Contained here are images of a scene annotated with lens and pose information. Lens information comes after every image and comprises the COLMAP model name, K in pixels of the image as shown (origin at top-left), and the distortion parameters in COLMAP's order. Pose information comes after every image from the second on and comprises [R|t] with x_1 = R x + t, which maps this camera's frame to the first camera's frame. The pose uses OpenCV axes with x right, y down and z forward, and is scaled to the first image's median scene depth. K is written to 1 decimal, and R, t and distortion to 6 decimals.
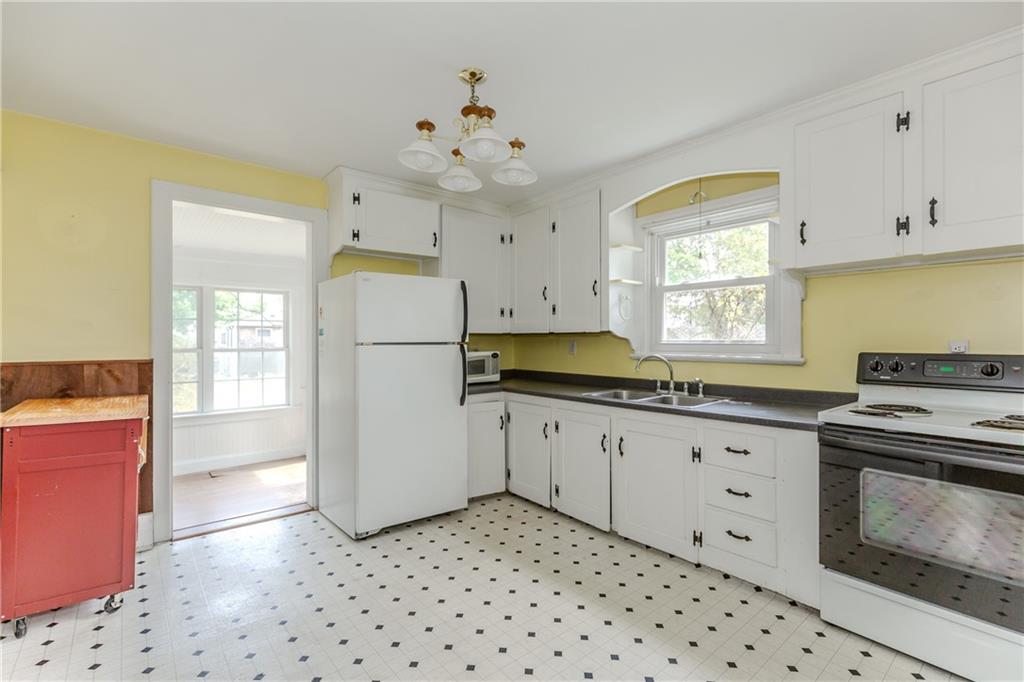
lens RADIAL K [[457.8, 0, 515.6], [0, 457.8, 337.5], [0, 0, 1]] dist [0.008545, 0.000000]
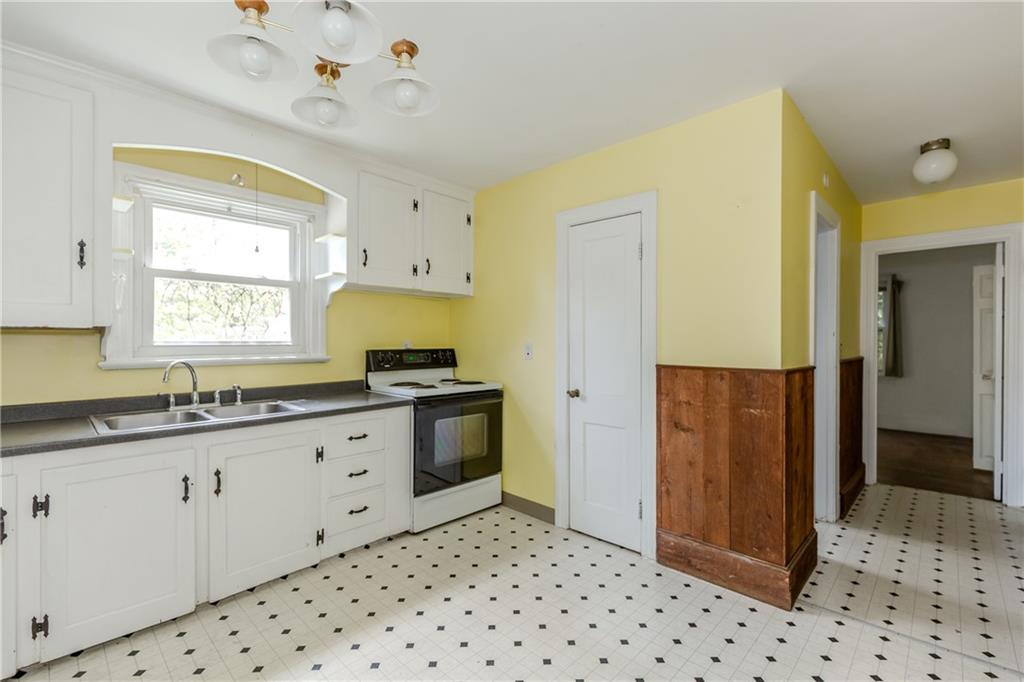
lens RADIAL K [[454.7, 0, 512.0], [0, 454.7, 341.0], [0, 0, 1]] dist [-0.014273, -0.000230]
pose [[-0.112002, 0.005715, 0.993692, -0.575246], [-0.004249, 0.999972, -0.006230, 0.010096], [-0.993699, -0.004920, -0.111975, 0.623910]]
